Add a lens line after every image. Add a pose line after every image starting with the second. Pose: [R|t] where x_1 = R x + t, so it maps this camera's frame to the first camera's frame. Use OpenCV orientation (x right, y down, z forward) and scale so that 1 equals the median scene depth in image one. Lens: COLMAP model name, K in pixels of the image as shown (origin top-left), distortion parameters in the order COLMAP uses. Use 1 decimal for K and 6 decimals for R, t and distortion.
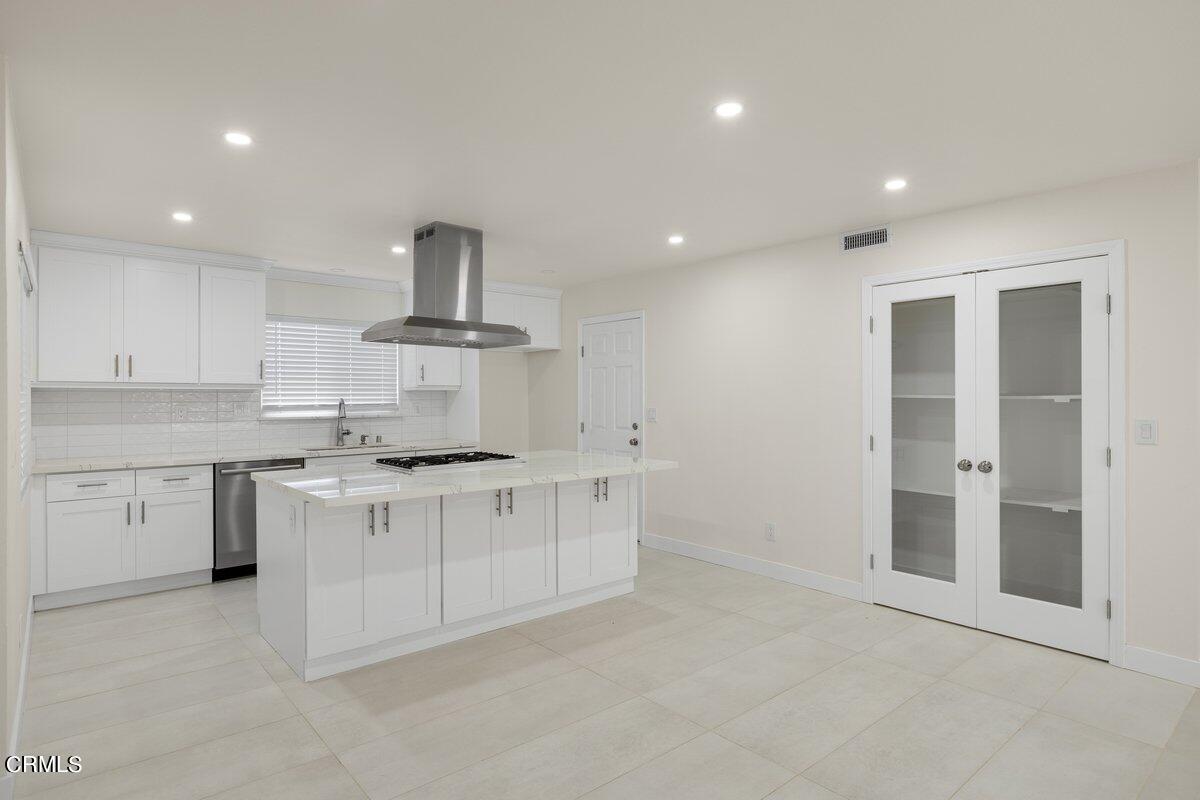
lens RADIAL K [[647.8, 0, 604.6], [0, 647.8, 397.6], [0, 0, 1]] dist [0.001548, 0.000071]
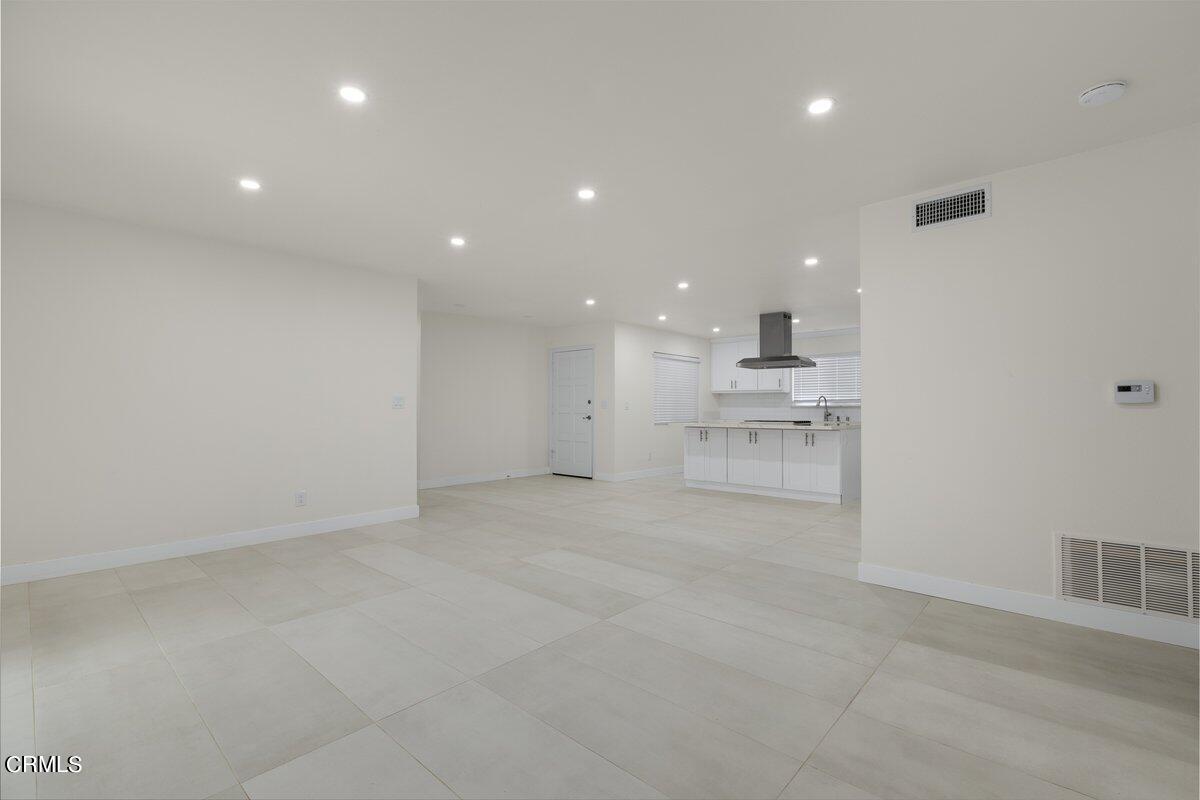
lens RADIAL K [[543.7, 0, 603.3], [0, 543.7, 401.0], [0, 0, 1]] dist [-0.005017, -0.000877]
pose [[0.114719, -0.012828, -0.993315, 1.468459], [-0.004052, 0.999902, -0.013381, 0.052971], [0.993390, 0.005560, 0.114656, 0.230774]]
